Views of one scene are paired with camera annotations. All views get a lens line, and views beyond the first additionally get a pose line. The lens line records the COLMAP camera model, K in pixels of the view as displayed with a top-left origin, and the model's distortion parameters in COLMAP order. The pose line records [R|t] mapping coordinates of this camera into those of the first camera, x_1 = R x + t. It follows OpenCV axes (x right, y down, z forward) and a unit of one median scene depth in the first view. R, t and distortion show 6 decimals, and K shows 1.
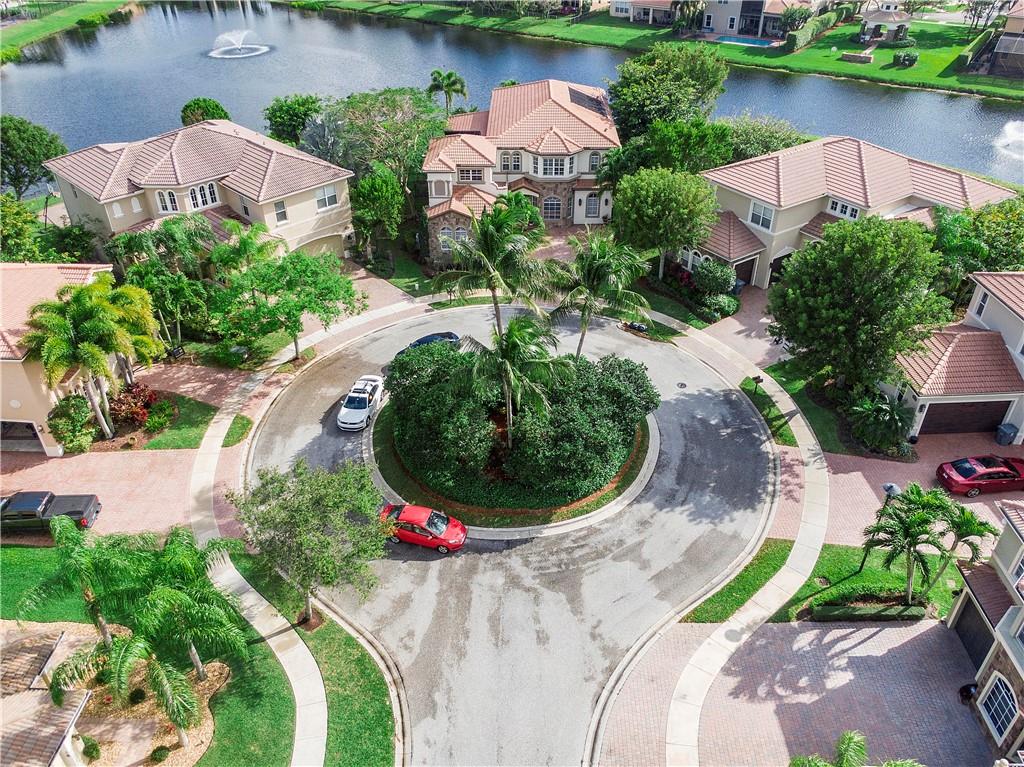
lens RADIAL K [[780.5, 0, 512.0], [0, 780.5, 383.5], [0, 0, 1]] dist [0.007725, 0.003686]
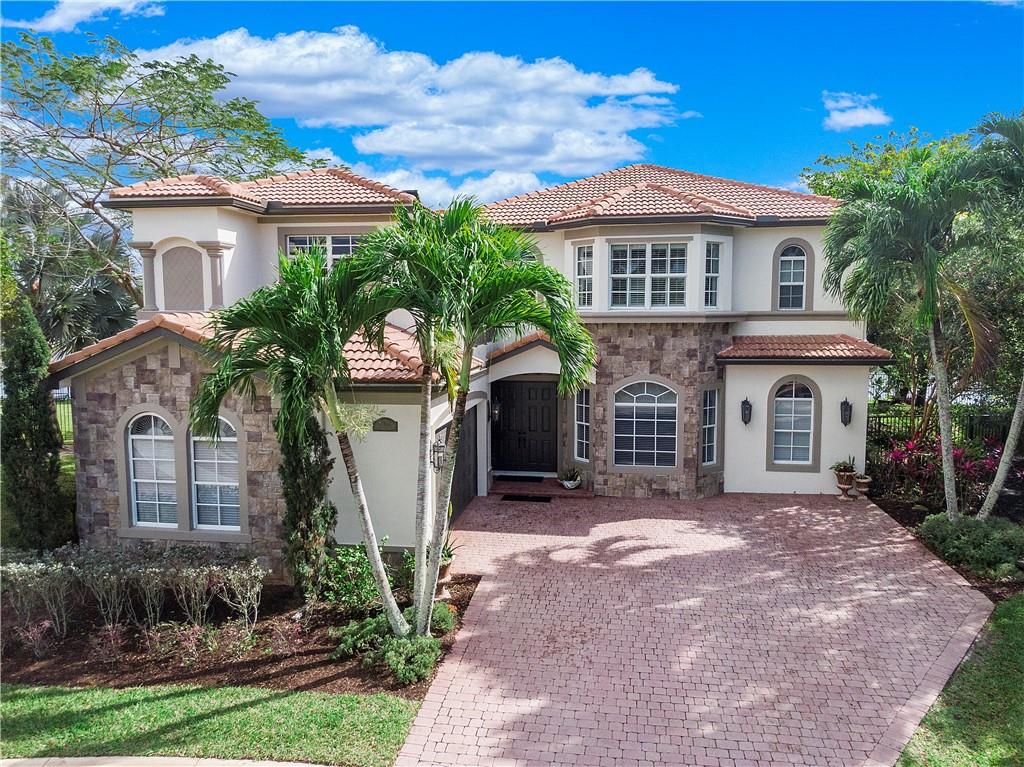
lens RADIAL K [[730.0, 0, 512.0], [0, 730.0, 383.5], [0, 0, 1]] dist [0.046456, -0.062667]
pose [[0.990759, 0.014455, -0.134861, 0.044479], [-0.078249, 0.873066, -0.481283, -0.121235], [0.110785, 0.487388, 0.866129, 0.856341]]
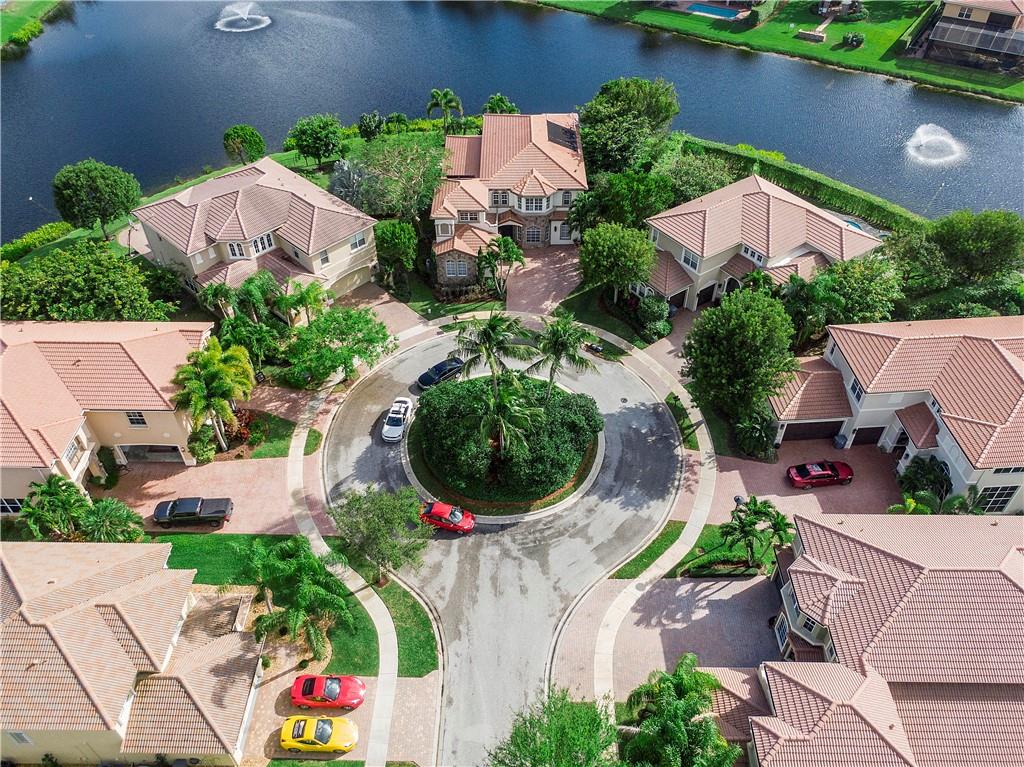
lens RADIAL K [[775.1, 0, 512.0], [0, 775.1, 383.5], [0, 0, 1]] dist [0.019099, -0.007057]
pose [[0.999869, -0.011498, 0.011376, 0.000396], [0.009701, 0.989075, 0.147092, -0.192724], [-0.012943, -0.146963, 0.989057, -0.306015]]
